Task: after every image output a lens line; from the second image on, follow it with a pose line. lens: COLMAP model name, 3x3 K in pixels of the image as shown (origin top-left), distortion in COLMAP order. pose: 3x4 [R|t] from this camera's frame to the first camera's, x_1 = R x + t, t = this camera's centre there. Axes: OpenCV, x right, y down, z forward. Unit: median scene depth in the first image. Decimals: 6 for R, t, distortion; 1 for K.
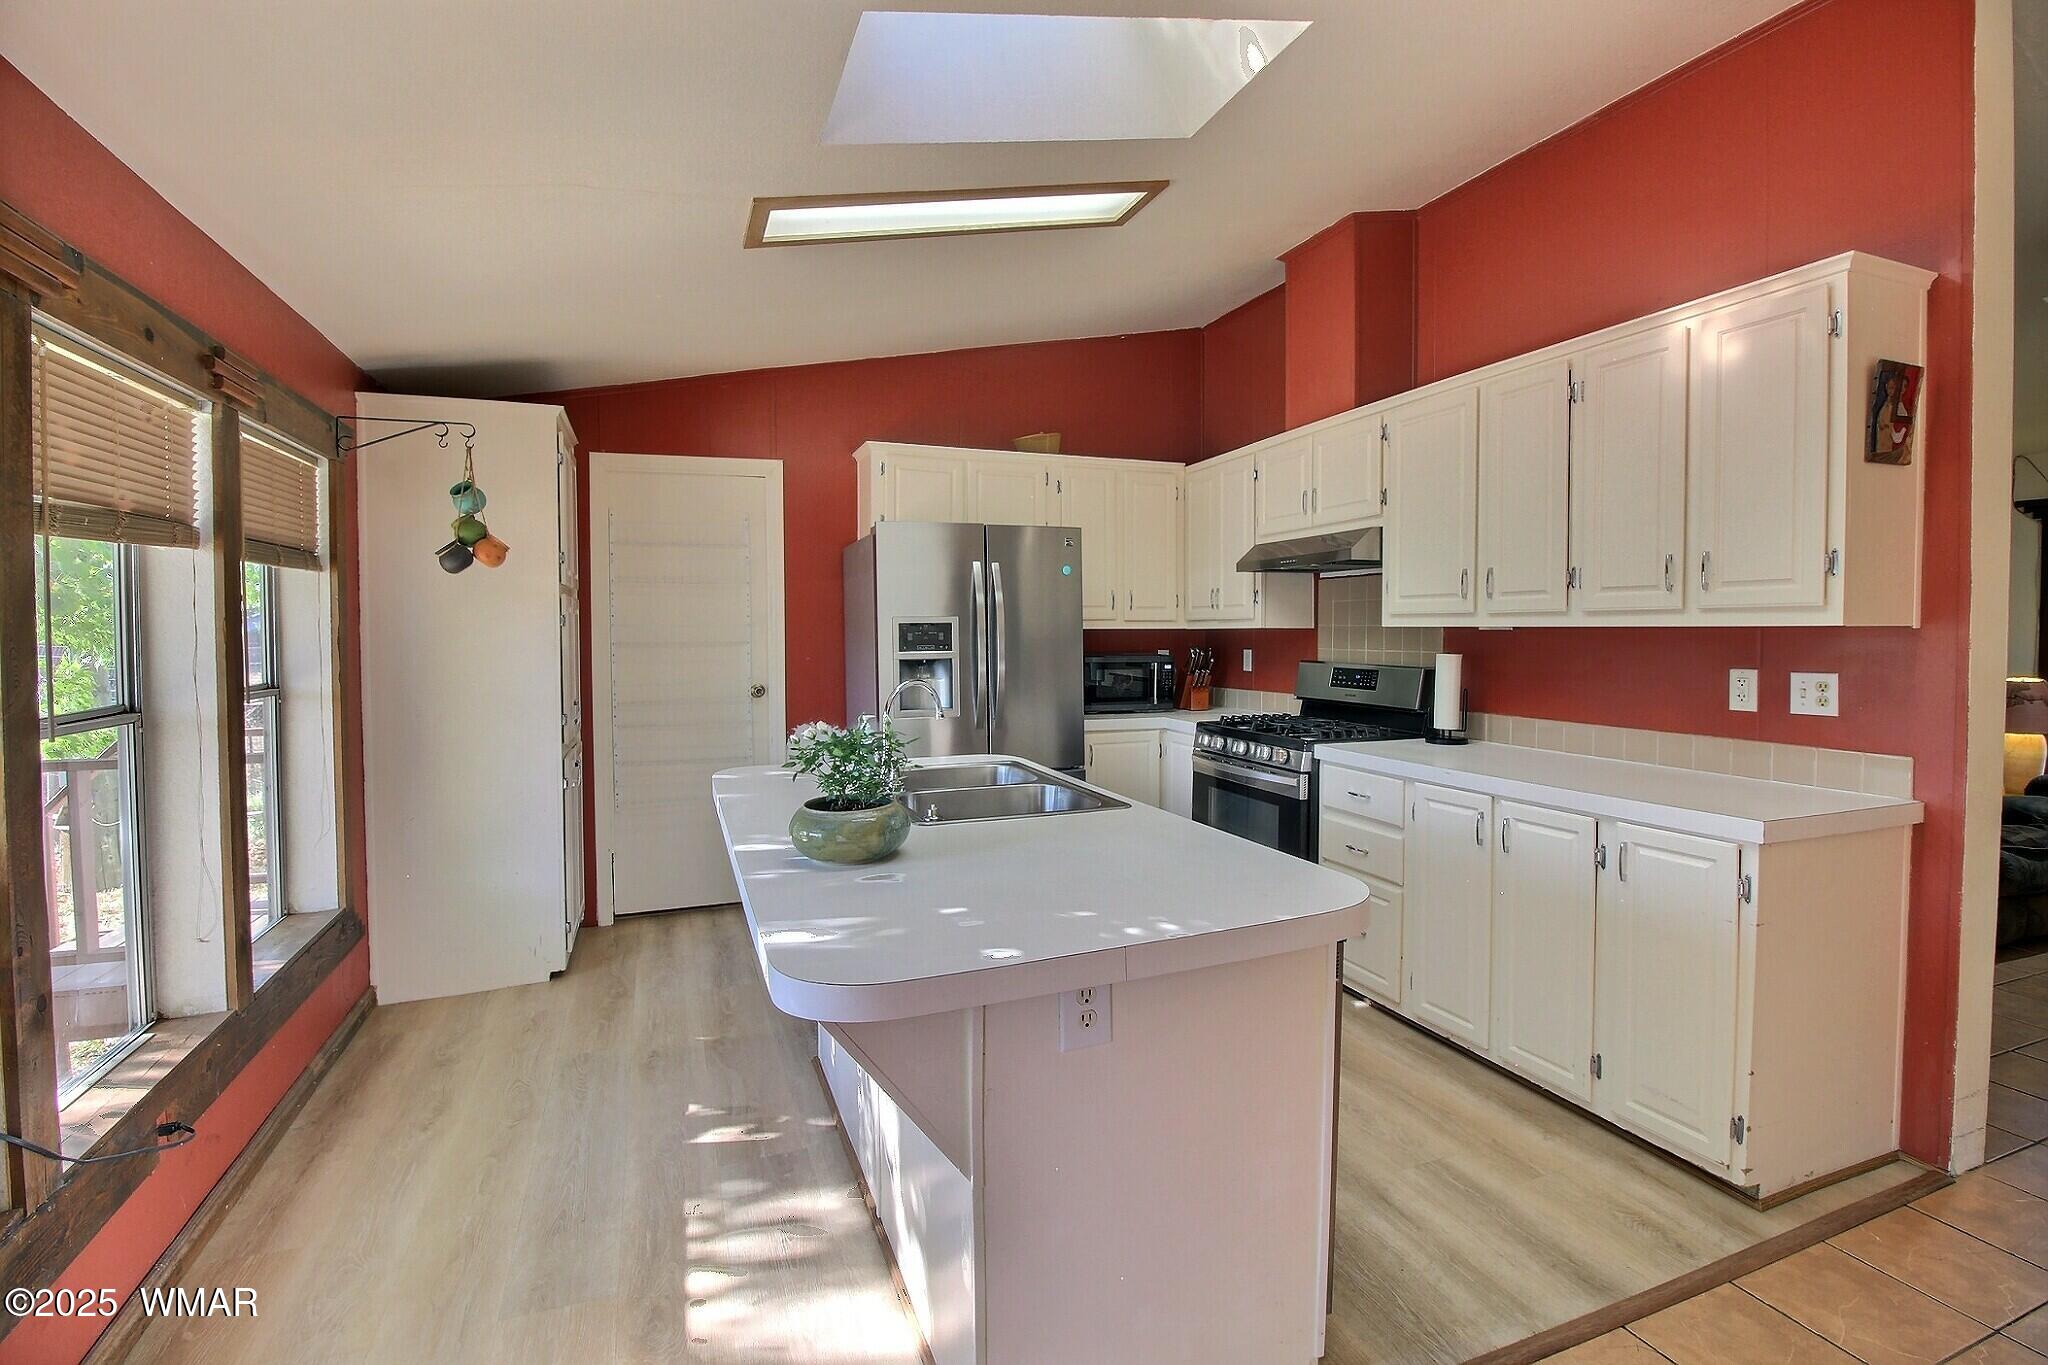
lens RADIAL K [[945.4, 0, 1014.7], [0, 945.4, 667.9], [0, 0, 1]] dist [-0.003498, -0.006236]
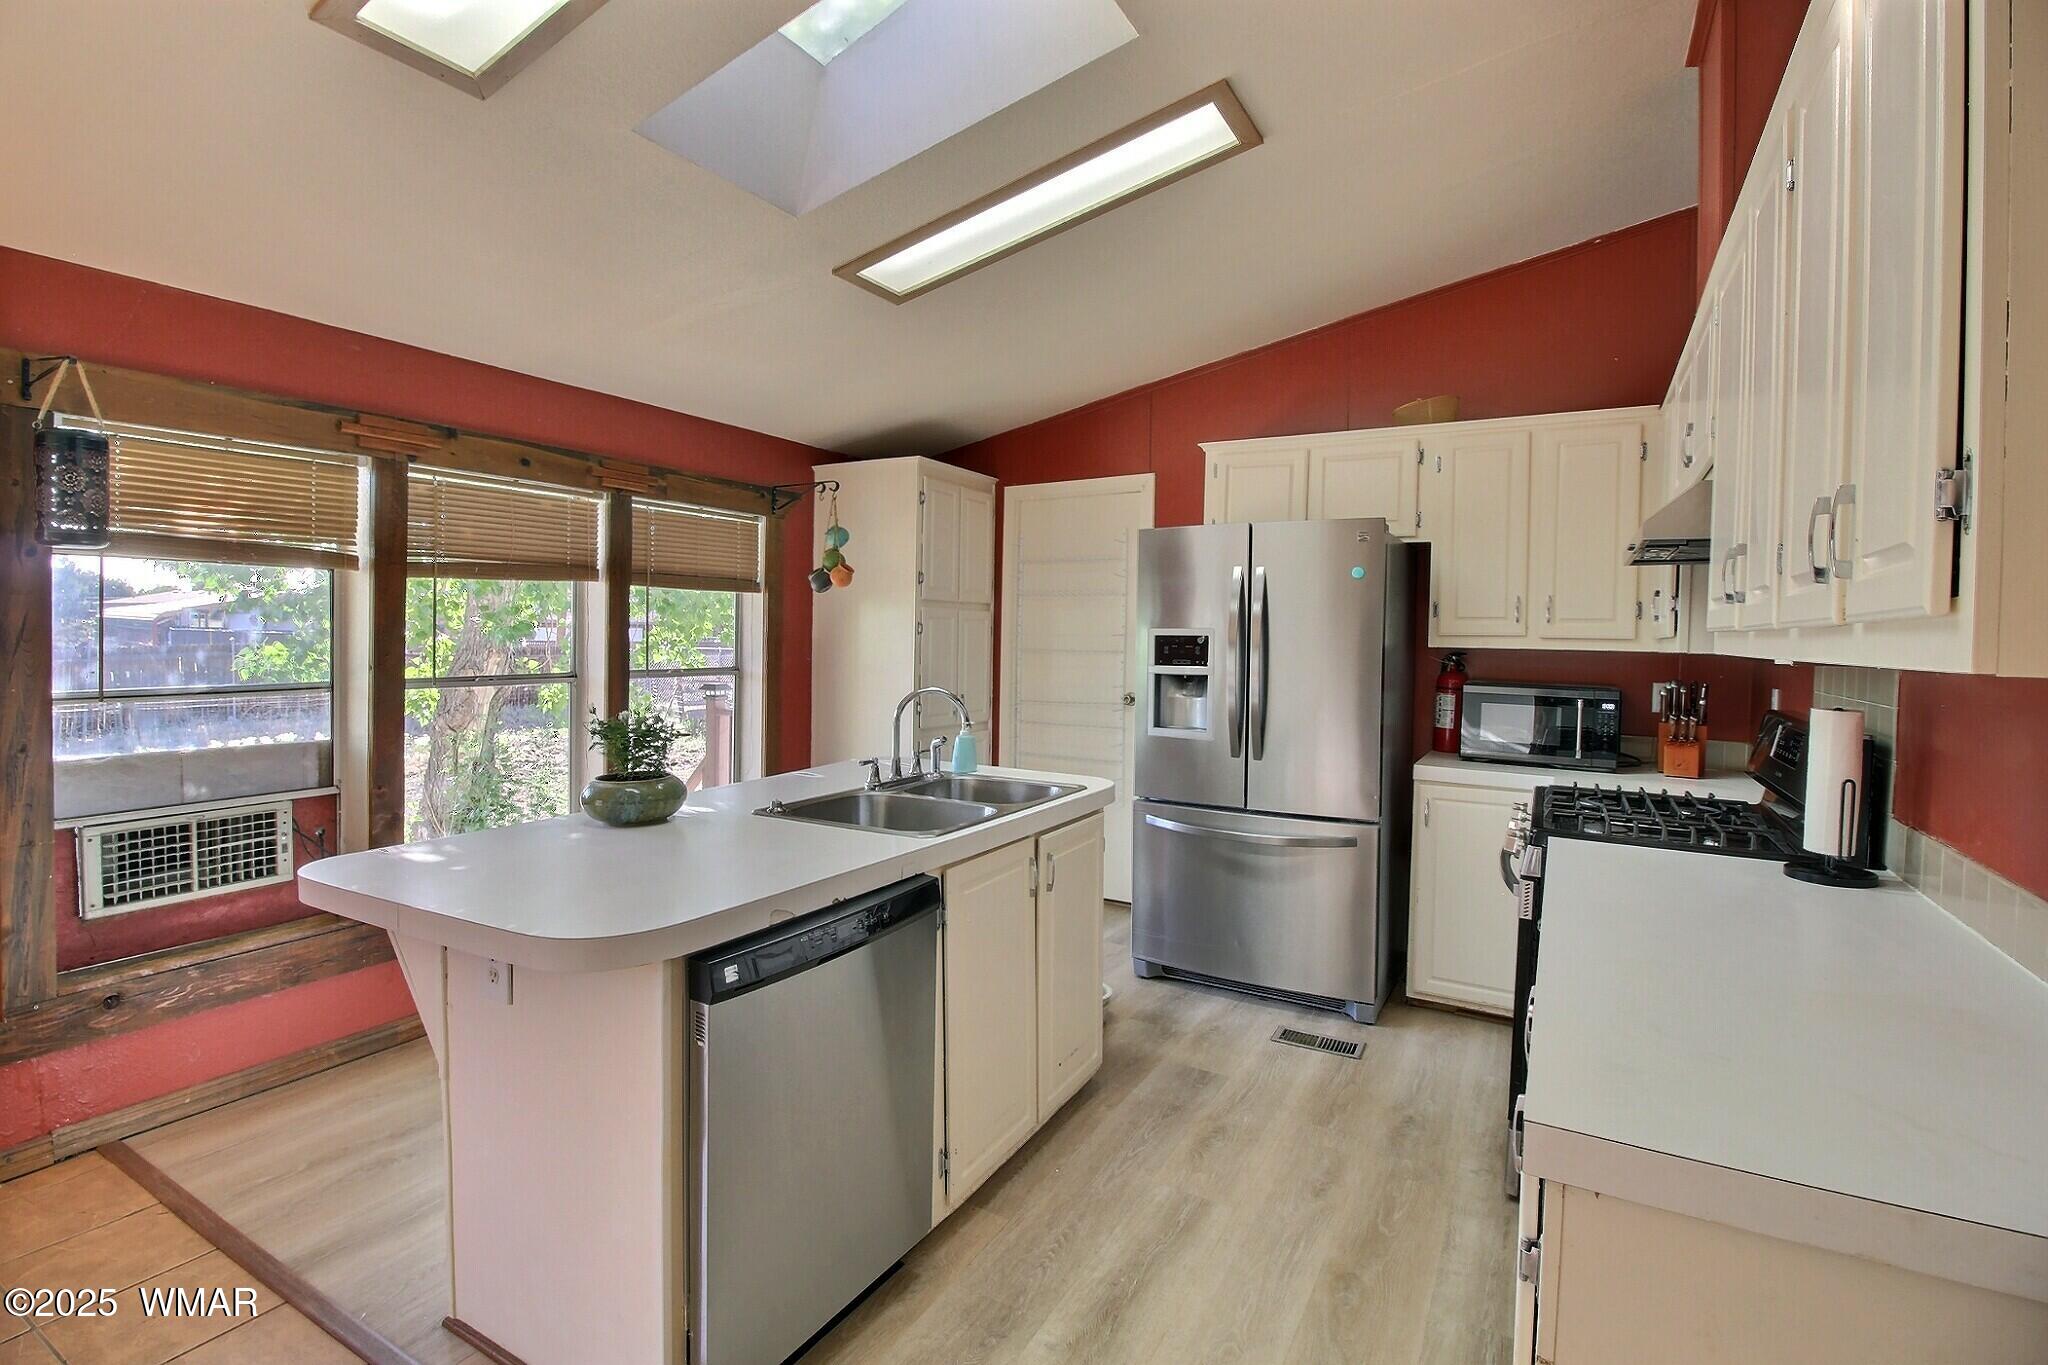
lens RADIAL K [[945.4, 0, 1008.7], [0, 945.4, 670.5], [0, 0, 1]] dist [-0.003498, -0.006236]
pose [[0.633375, 0.044568, -0.772560, 0.618326], [-0.052489, 0.998515, 0.014571, -0.021713], [0.772062, 0.031322, 0.634774, 0.347197]]
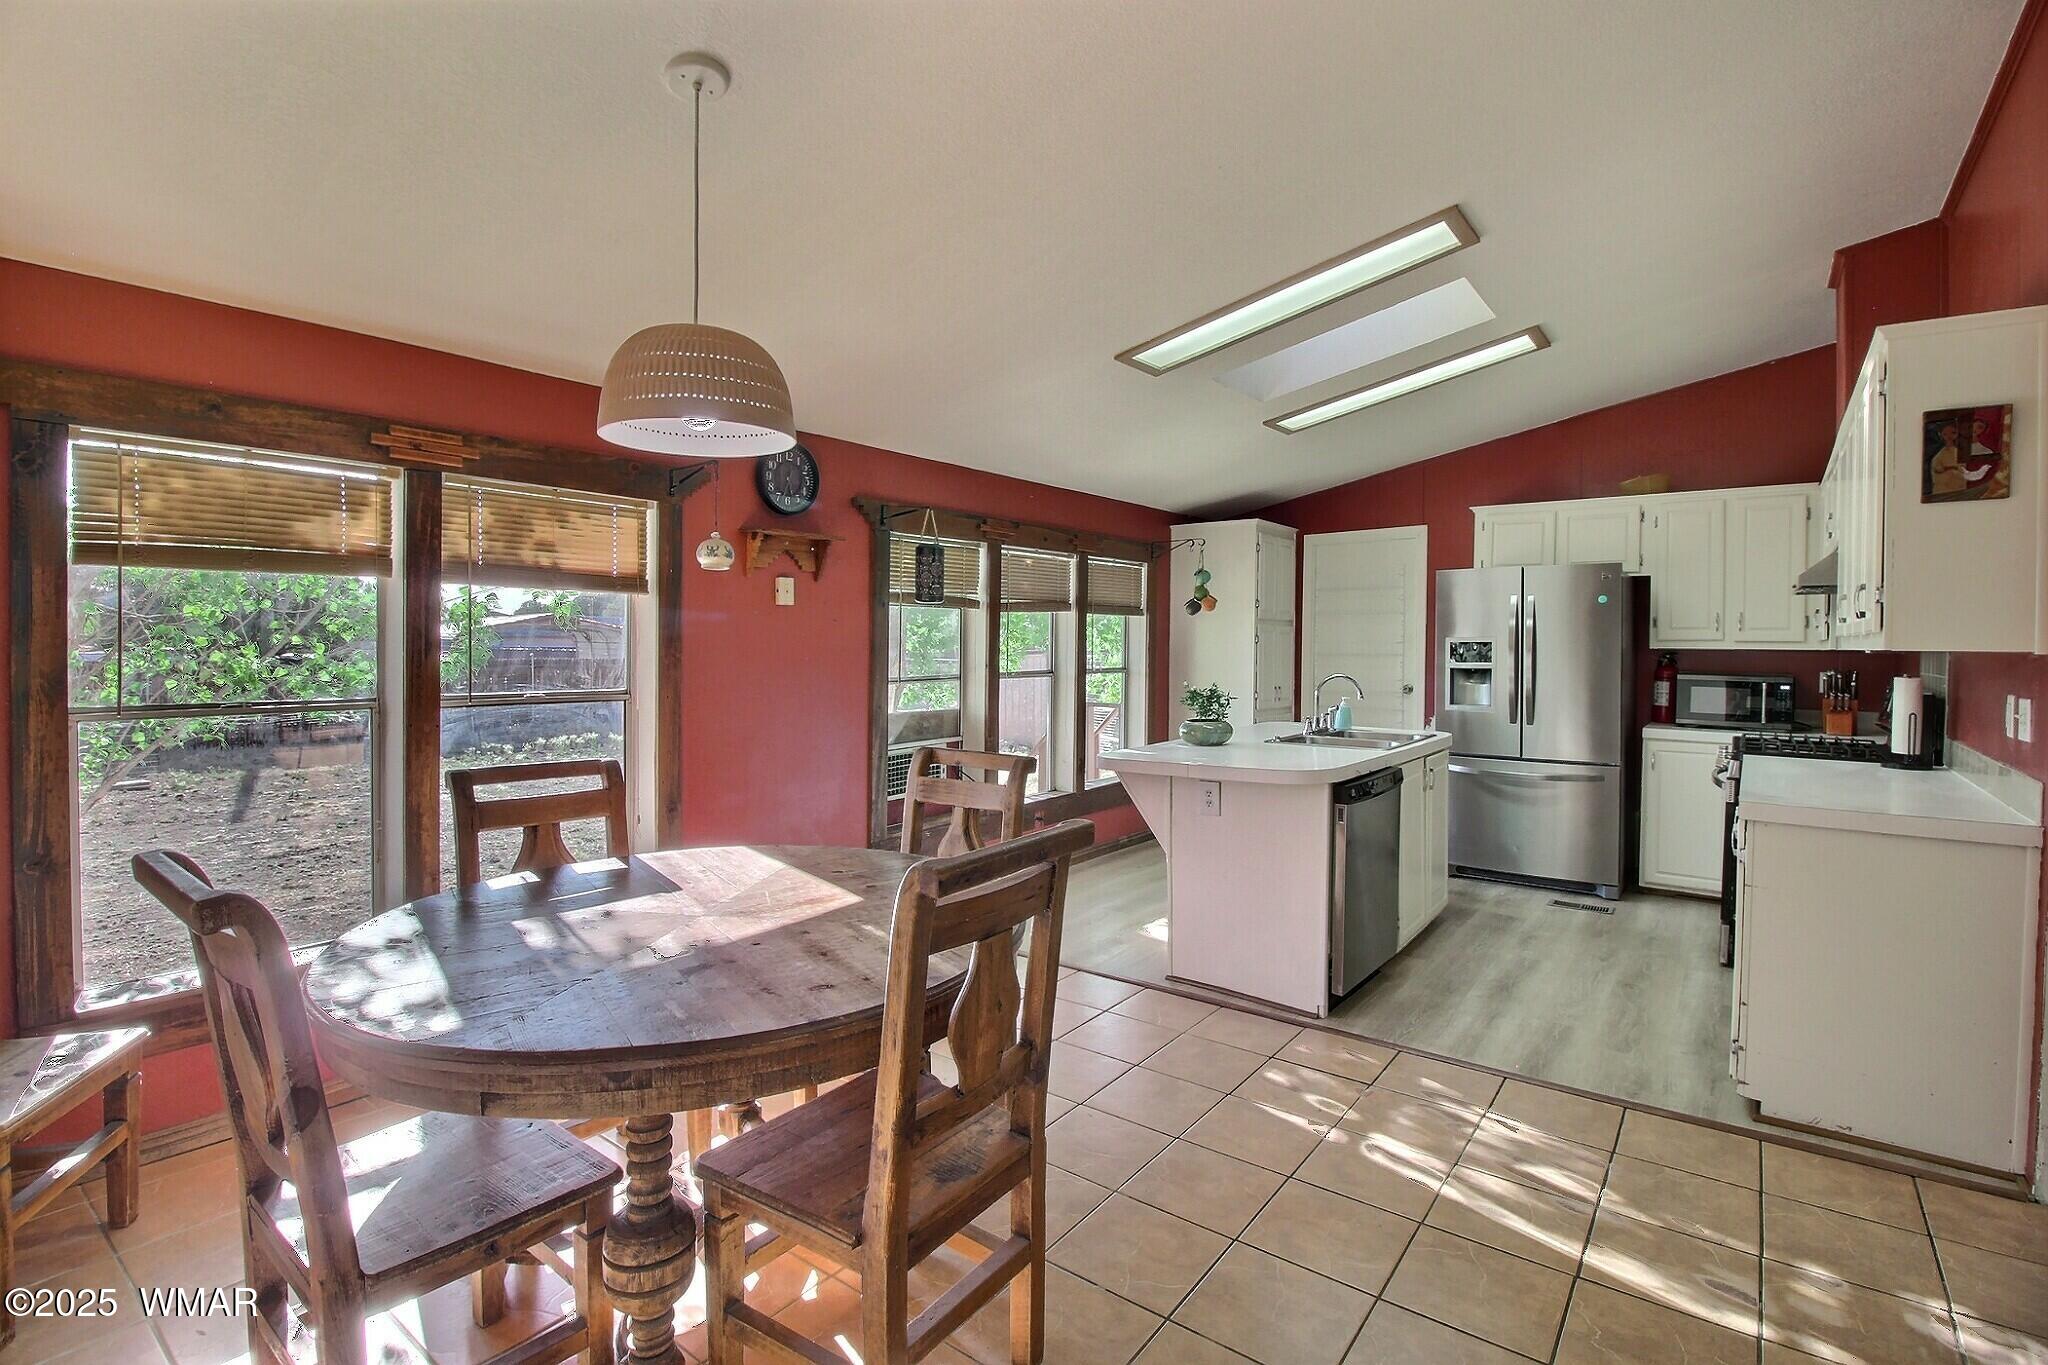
lens RADIAL K [[945.4, 0, 1011.3], [0, 945.4, 666.3], [0, 0, 1]] dist [-0.003498, -0.006236]
pose [[0.522226, 0.028840, -0.852319, 0.876205], [-0.045394, 0.998951, 0.005988, 0.011221], [0.851598, 0.035563, 0.522988, -0.341577]]
